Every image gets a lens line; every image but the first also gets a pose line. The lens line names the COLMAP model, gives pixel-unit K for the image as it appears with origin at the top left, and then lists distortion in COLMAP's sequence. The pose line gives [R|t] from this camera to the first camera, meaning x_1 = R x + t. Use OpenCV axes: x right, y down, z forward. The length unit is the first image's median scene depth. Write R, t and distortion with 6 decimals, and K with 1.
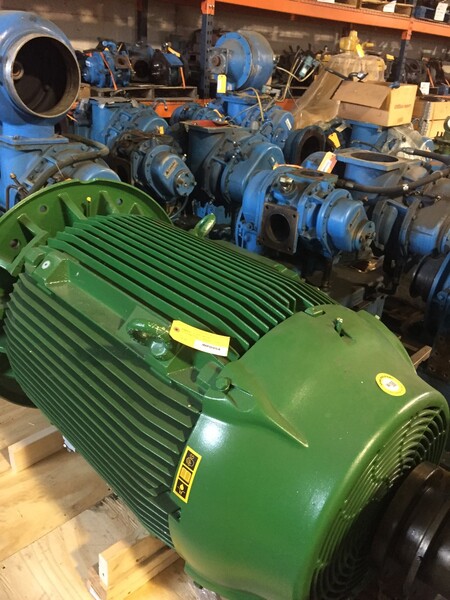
lens RADIAL K [[506.9, 0, 225.4], [0, 506.9, 299.8], [0, 0, 1]] dist [-0.005691, -0.021472]
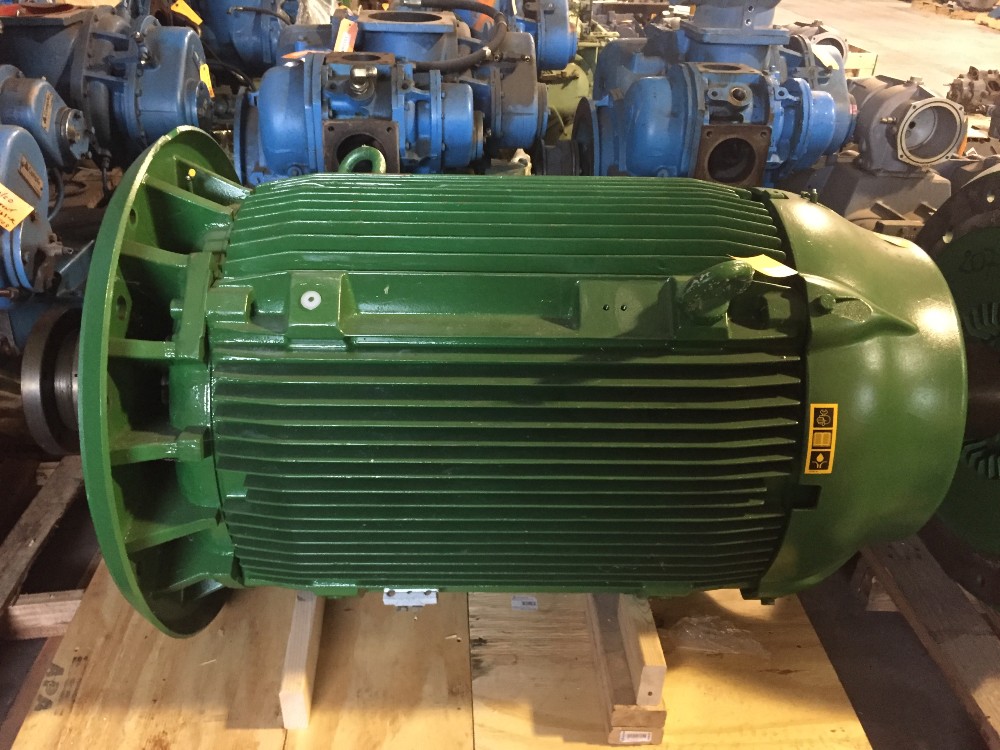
lens RADIAL K [[844.9, 0, 500.7], [0, 844.9, 376.0], [0, 0, 1]] dist [-0.005691, -0.021472]
pose [[0.673678, -0.408740, 0.615702, -0.661827], [0.338871, 0.911230, 0.234149, -0.113079], [-0.656753, 0.050903, 0.752386, 0.216484]]
